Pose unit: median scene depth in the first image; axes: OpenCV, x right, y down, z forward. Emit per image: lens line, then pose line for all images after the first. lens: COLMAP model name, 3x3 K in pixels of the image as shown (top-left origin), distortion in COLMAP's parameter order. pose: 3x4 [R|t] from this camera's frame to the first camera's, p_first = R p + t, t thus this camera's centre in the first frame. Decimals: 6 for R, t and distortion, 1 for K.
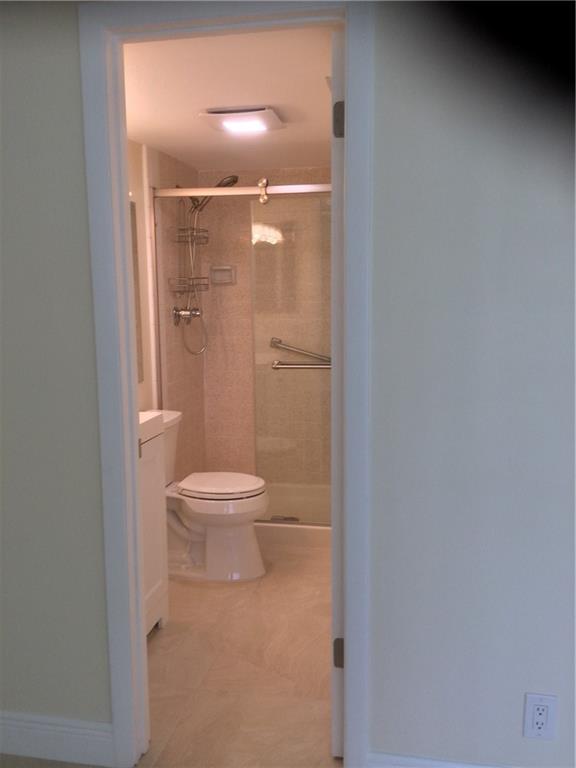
lens RADIAL K [[689.7, 0, 288.0], [0, 689.7, 384.0], [0, 0, 1]] dist [0.094131, -0.177127]
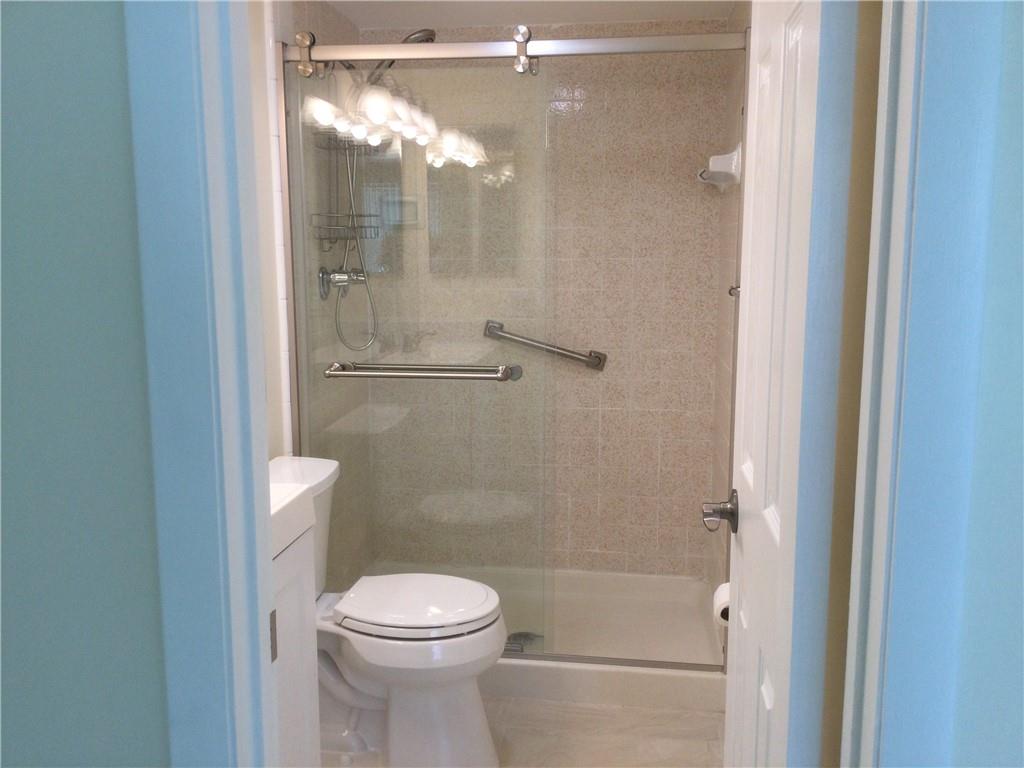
lens RADIAL K [[919.6, 0, 508.2], [0, 919.6, 384.0], [0, 0, 1]] dist [0.094131, -0.177127]
pose [[0.998087, -0.001291, 0.061806, -0.063858], [0.000391, 0.999894, 0.014575, -0.029450], [-0.061818, -0.014523, 0.997982, 0.265691]]
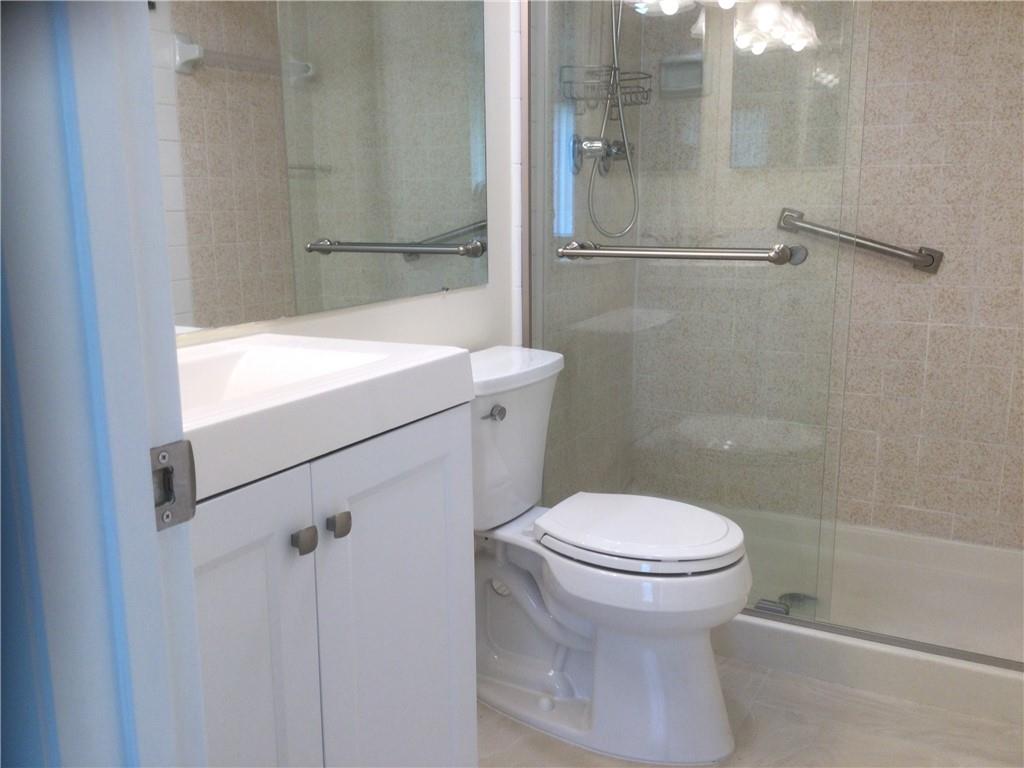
lens RADIAL K [[919.6, 0, 508.2], [0, 919.6, 384.0], [0, 0, 1]] dist [0.094131, -0.177127]
pose [[0.953610, 0.061574, -0.294679, -0.009199], [-0.042284, 0.996551, 0.071399, 0.017757], [0.298059, -0.055627, 0.952925, 0.402482]]
